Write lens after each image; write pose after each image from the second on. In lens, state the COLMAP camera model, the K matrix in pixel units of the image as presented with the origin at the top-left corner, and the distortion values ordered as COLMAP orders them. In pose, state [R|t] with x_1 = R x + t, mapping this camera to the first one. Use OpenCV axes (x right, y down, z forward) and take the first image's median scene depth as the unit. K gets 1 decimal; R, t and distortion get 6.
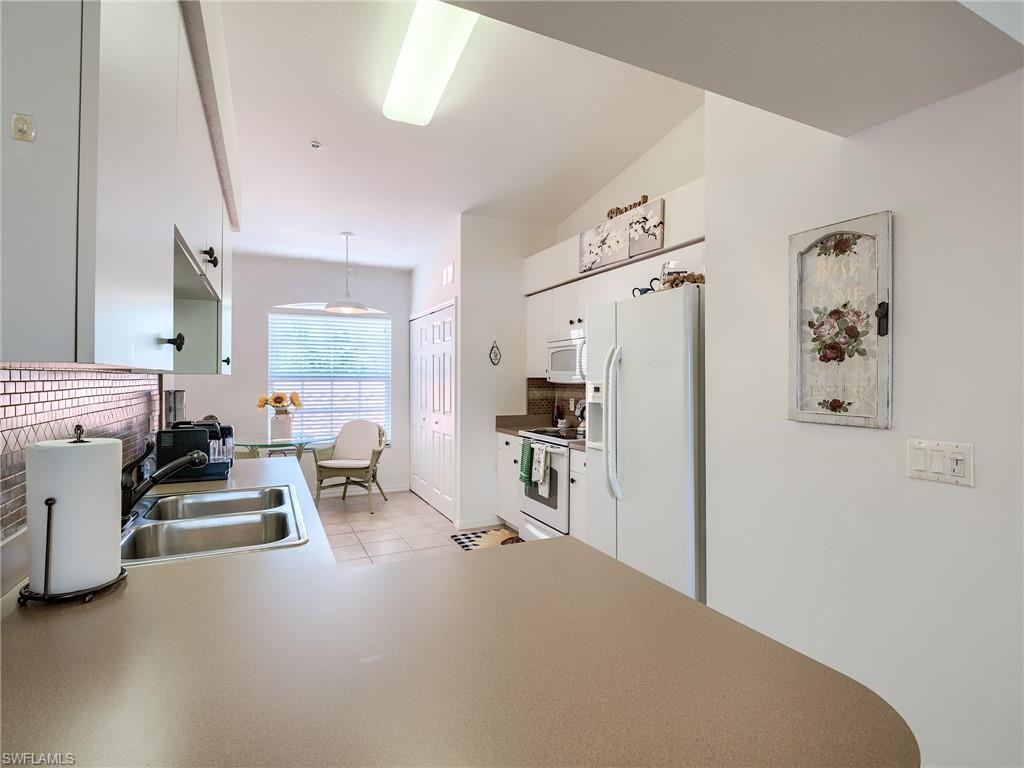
lens RADIAL K [[512.2, 0, 513.5], [0, 512.2, 380.8], [0, 0, 1]] dist [-0.002951, -0.001322]
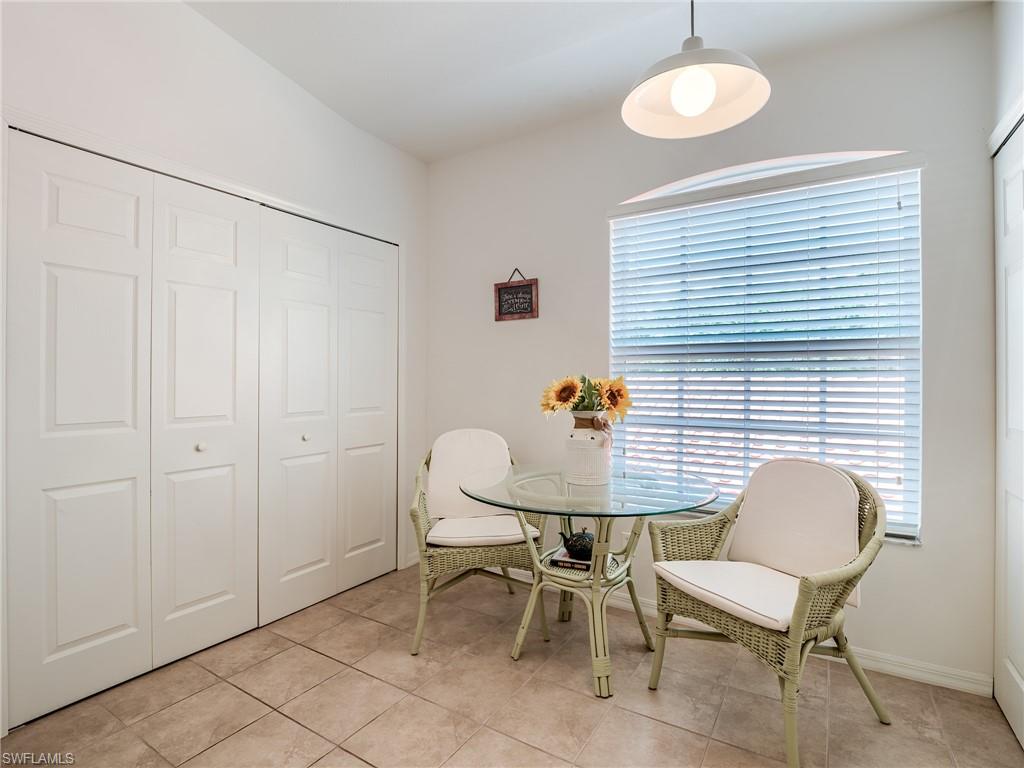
lens RADIAL K [[512.2, 0, 513.5], [0, 512.2, 380.8], [0, 0, 1]] dist [-0.002951, -0.001322]
pose [[0.541814, 0.003197, -0.840492, -0.130622], [-0.005065, 0.999987, 0.000538, 0.026772], [0.840483, 0.003966, 0.541823, 0.765810]]
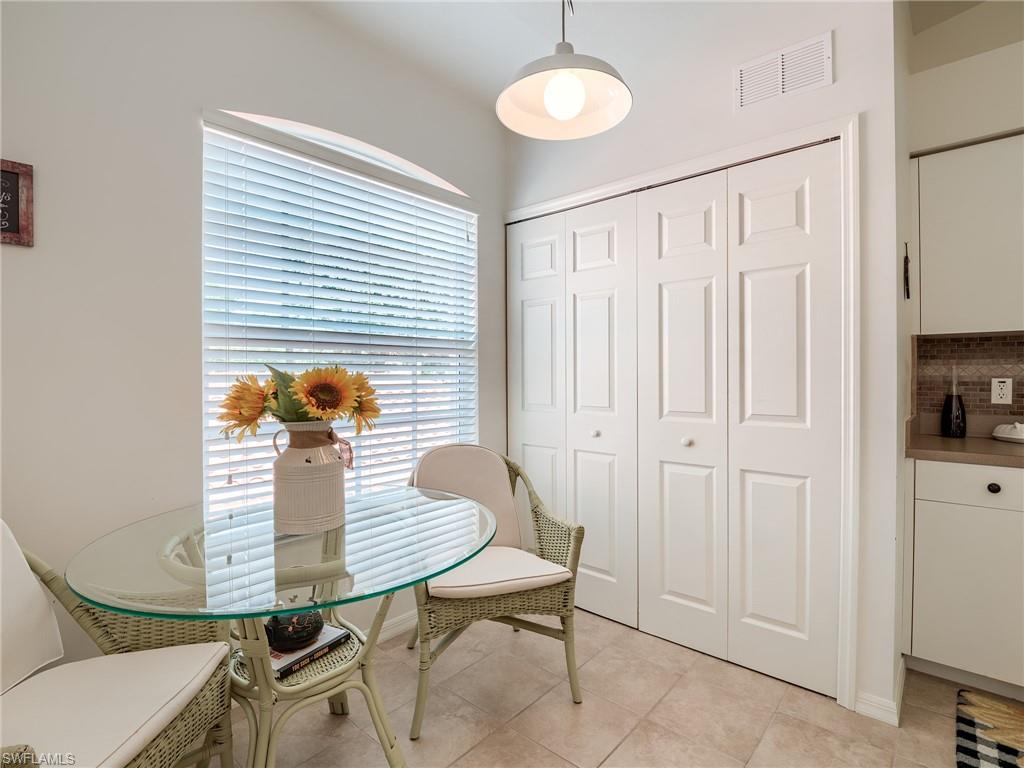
lens RADIAL K [[512.2, 0, 513.5], [0, 512.2, 380.8], [0, 0, 1]] dist [-0.002951, -0.001322]
pose [[0.921054, -0.010291, 0.389298, -0.495577], [0.007890, 0.999939, 0.007765, 0.029168], [-0.389354, -0.004080, 0.921079, 0.738825]]
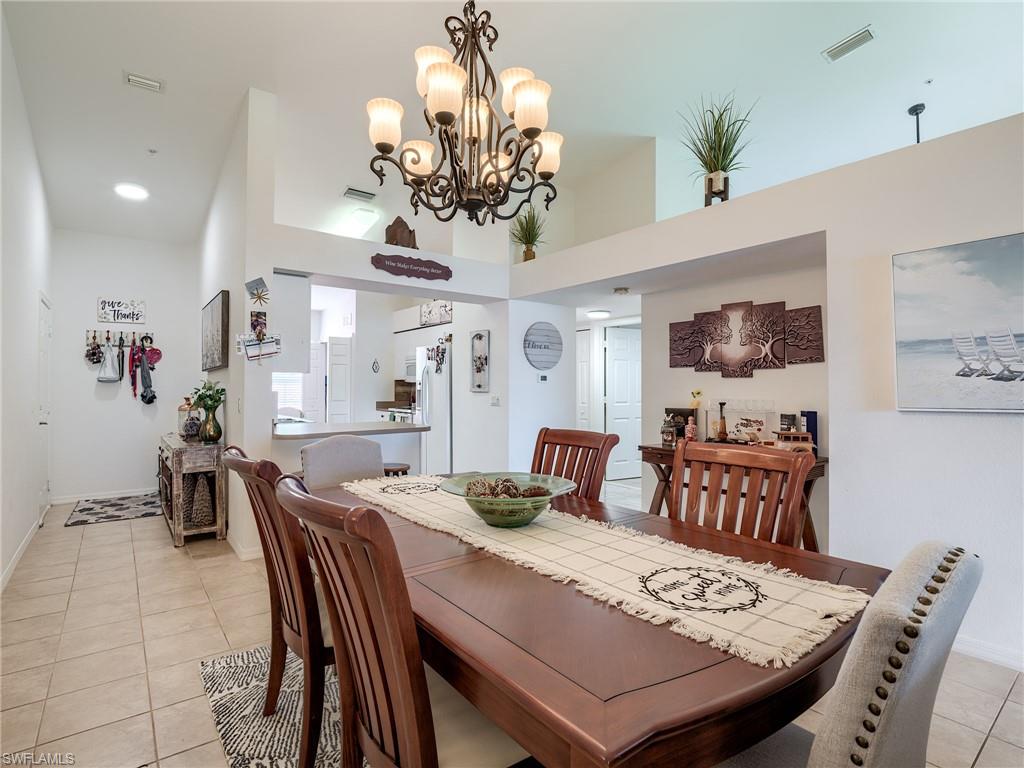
lens RADIAL K [[515.7, 0, 512.0], [0, 515.7, 384.0], [0, 0, 1]] dist [-0.019581, -0.000370]
pose [[0.978558, 0.003171, 0.205947, 0.057364], [-0.001531, 0.999966, -0.008121, 0.022184], [-0.205966, 0.007632, 0.978529, -0.822653]]
